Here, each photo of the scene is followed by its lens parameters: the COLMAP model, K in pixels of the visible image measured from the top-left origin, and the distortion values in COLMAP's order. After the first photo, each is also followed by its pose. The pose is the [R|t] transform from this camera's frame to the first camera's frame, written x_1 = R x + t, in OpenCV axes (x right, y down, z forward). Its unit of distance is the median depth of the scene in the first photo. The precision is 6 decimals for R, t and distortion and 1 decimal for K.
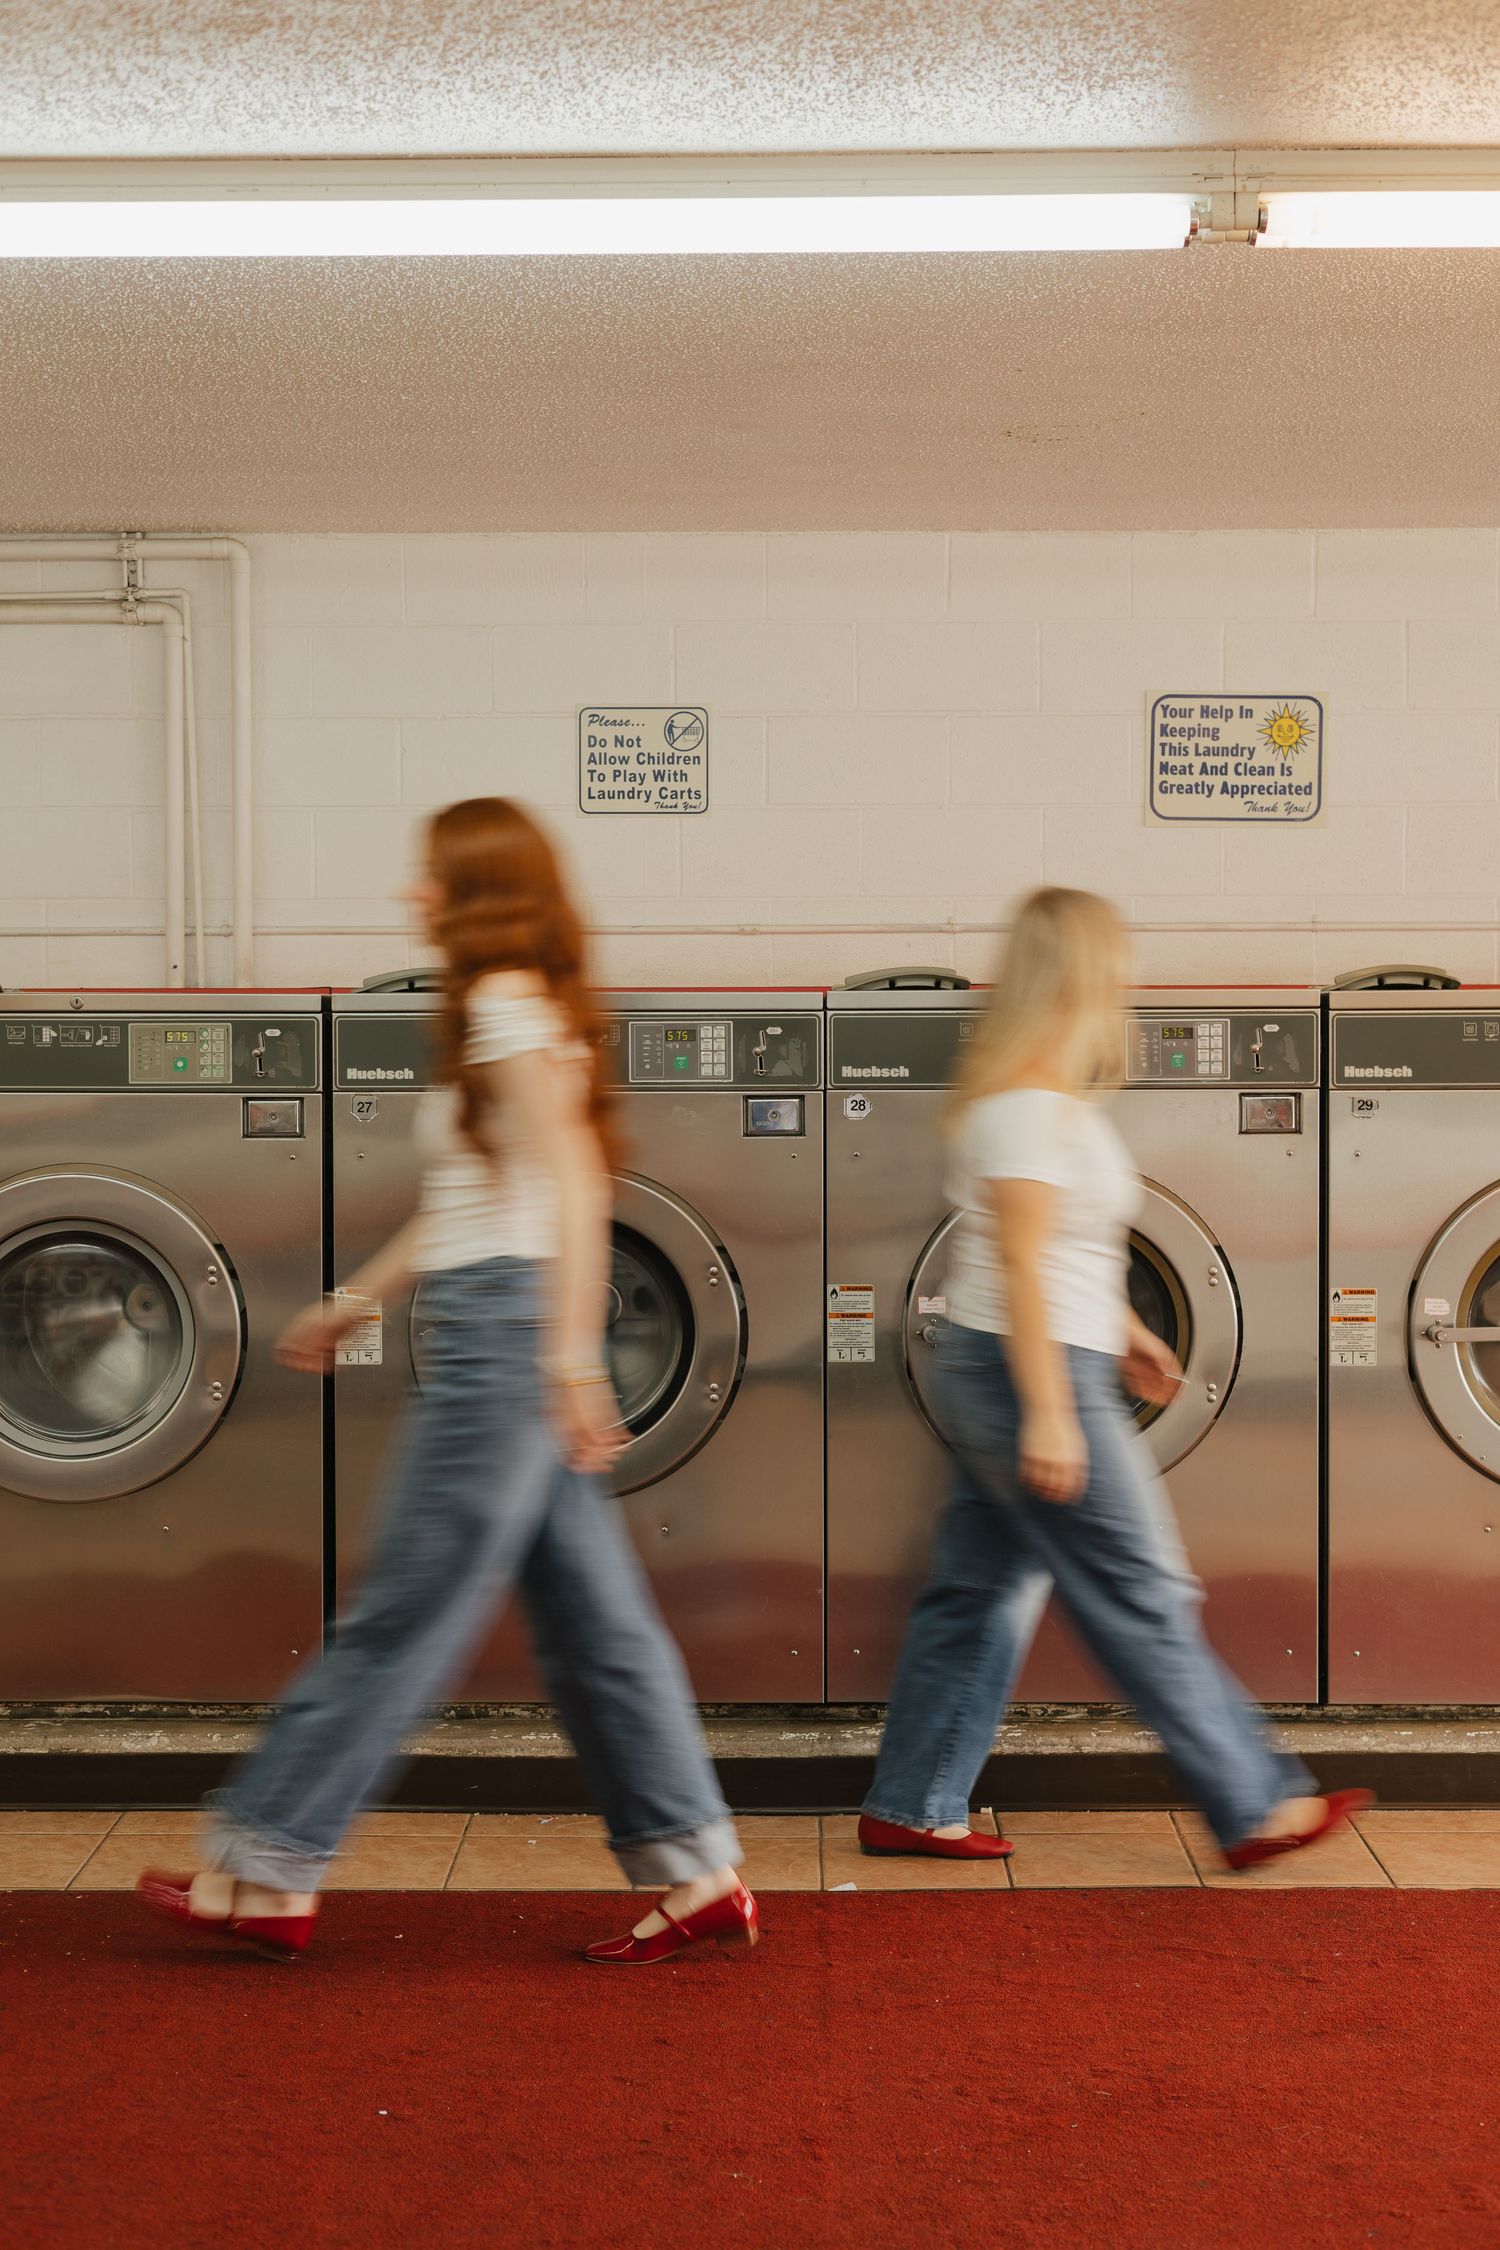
lens RADIAL K [[3128.0, 0, 750.0], [0, 3128.0, 1125.0], [0, 0, 1]] dist [0.013075, -0.063142]
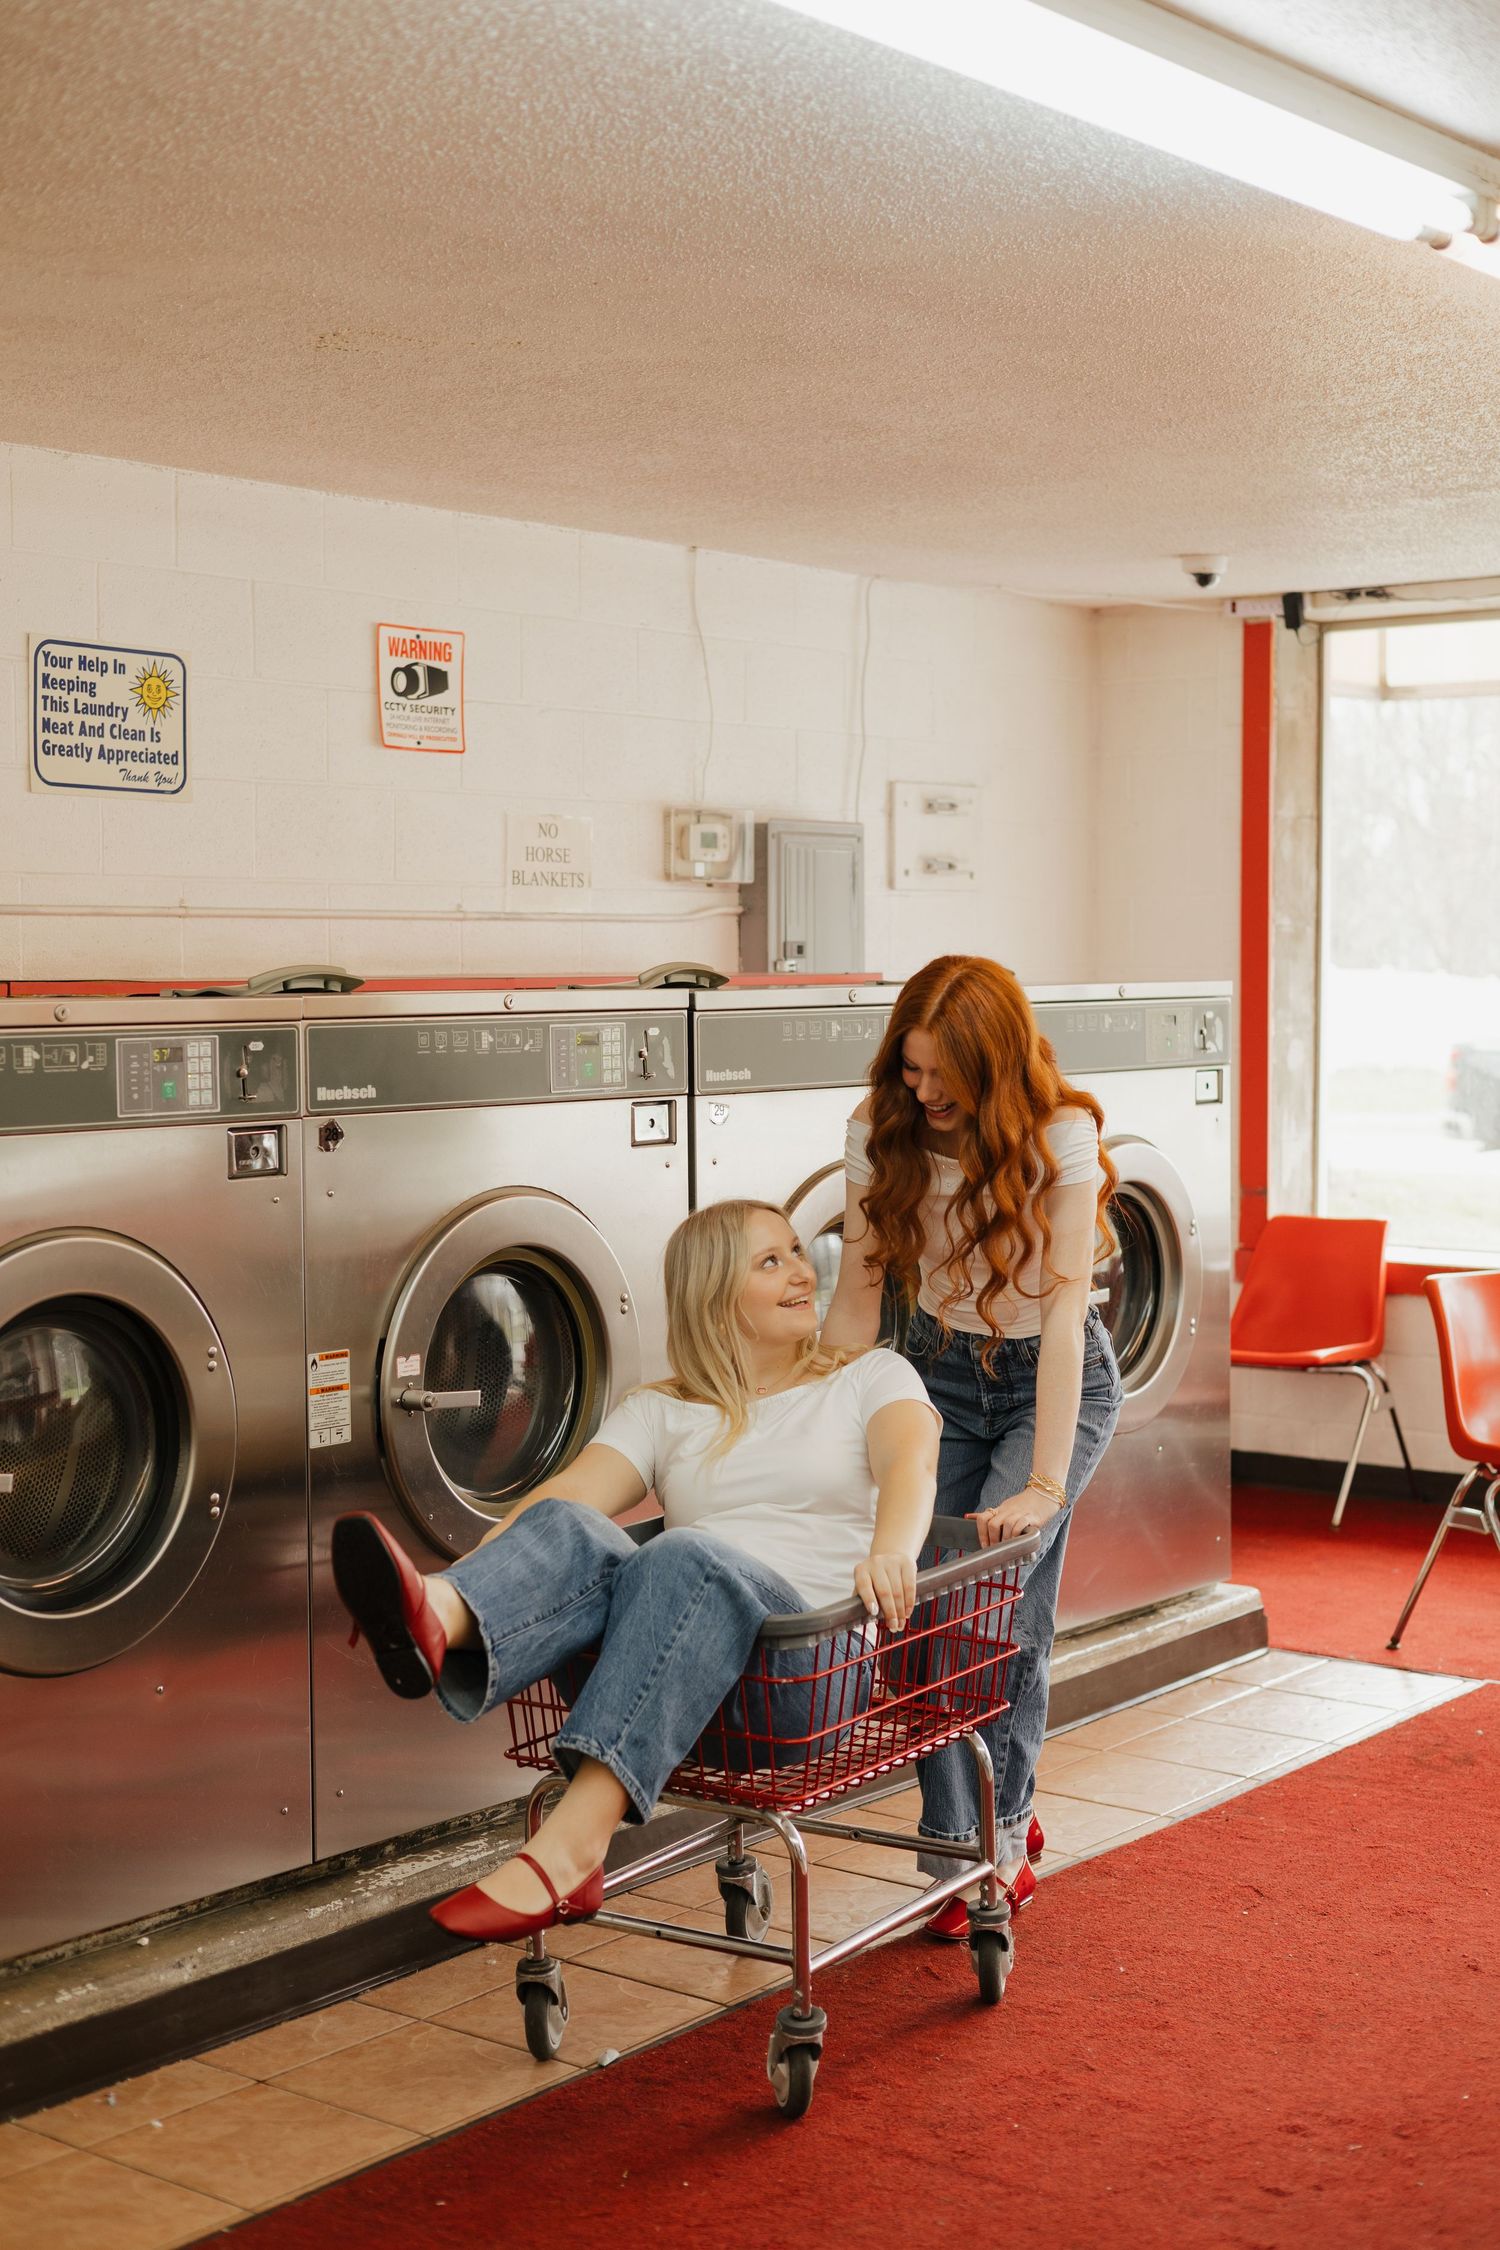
lens RADIAL K [[3128.0, 0, 750.0], [0, 3128.0, 1125.0], [0, 0, 1]] dist [0.013075, -0.063142]
pose [[0.603991, -0.042146, 0.795876, -0.439967], [0.031837, 0.999080, 0.028745, -0.022923], [-0.796355, 0.007976, 0.604777, 0.327538]]
